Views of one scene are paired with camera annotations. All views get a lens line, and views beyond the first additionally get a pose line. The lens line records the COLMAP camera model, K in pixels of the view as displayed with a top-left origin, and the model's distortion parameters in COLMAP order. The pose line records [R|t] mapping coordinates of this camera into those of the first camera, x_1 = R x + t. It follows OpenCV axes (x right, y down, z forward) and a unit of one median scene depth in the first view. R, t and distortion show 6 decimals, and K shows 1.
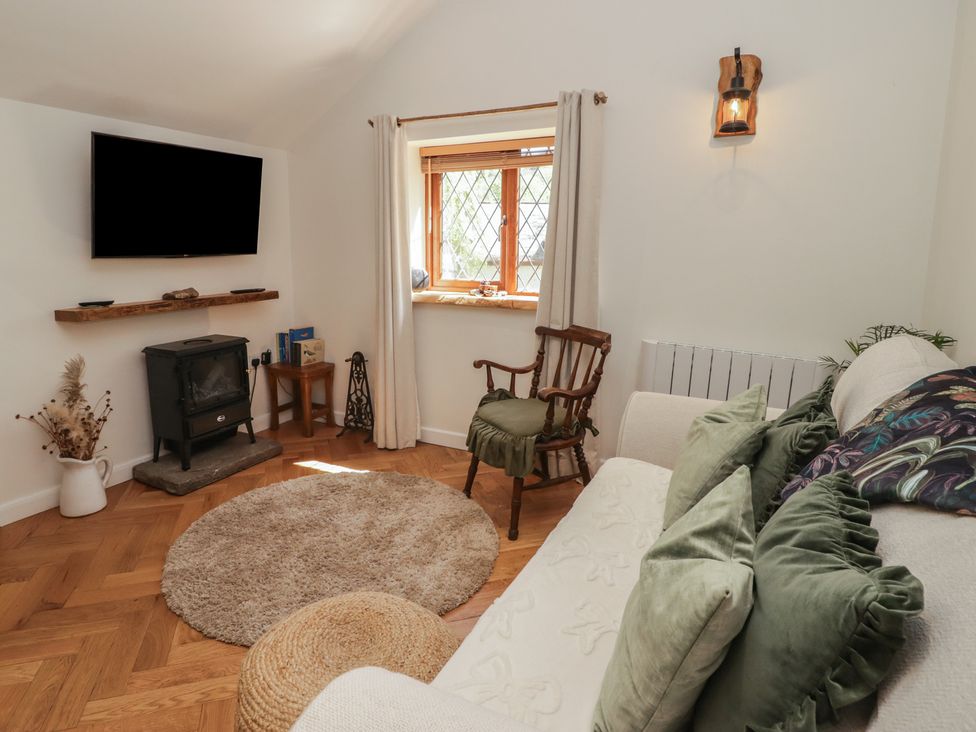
lens RADIAL K [[566.7, 0, 453.3], [0, 566.7, 333.9], [0, 0, 1]] dist [-0.001579, -0.002208]
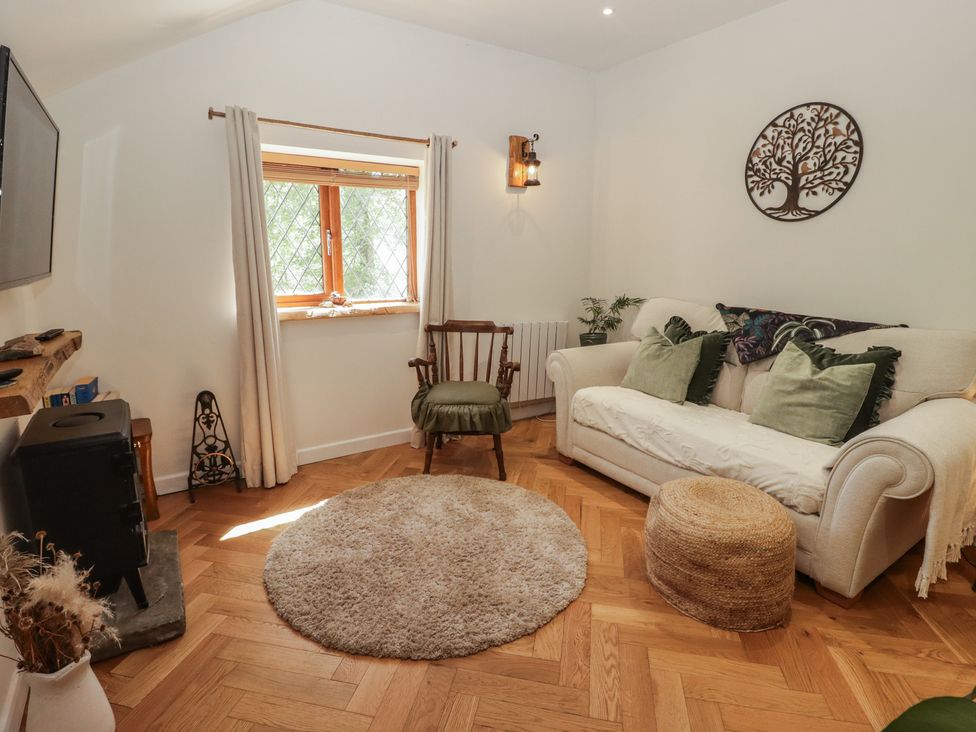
lens RADIAL K [[508.5, 0, 481.9], [0, 508.5, 355.5], [0, 0, 1]] dist [-0.001232, -0.014233]
pose [[0.485310, -0.171609, 0.857336, -0.717328], [0.141416, 0.983045, 0.116721, -0.057577], [-0.862830, 0.064595, 0.501350, 0.342550]]
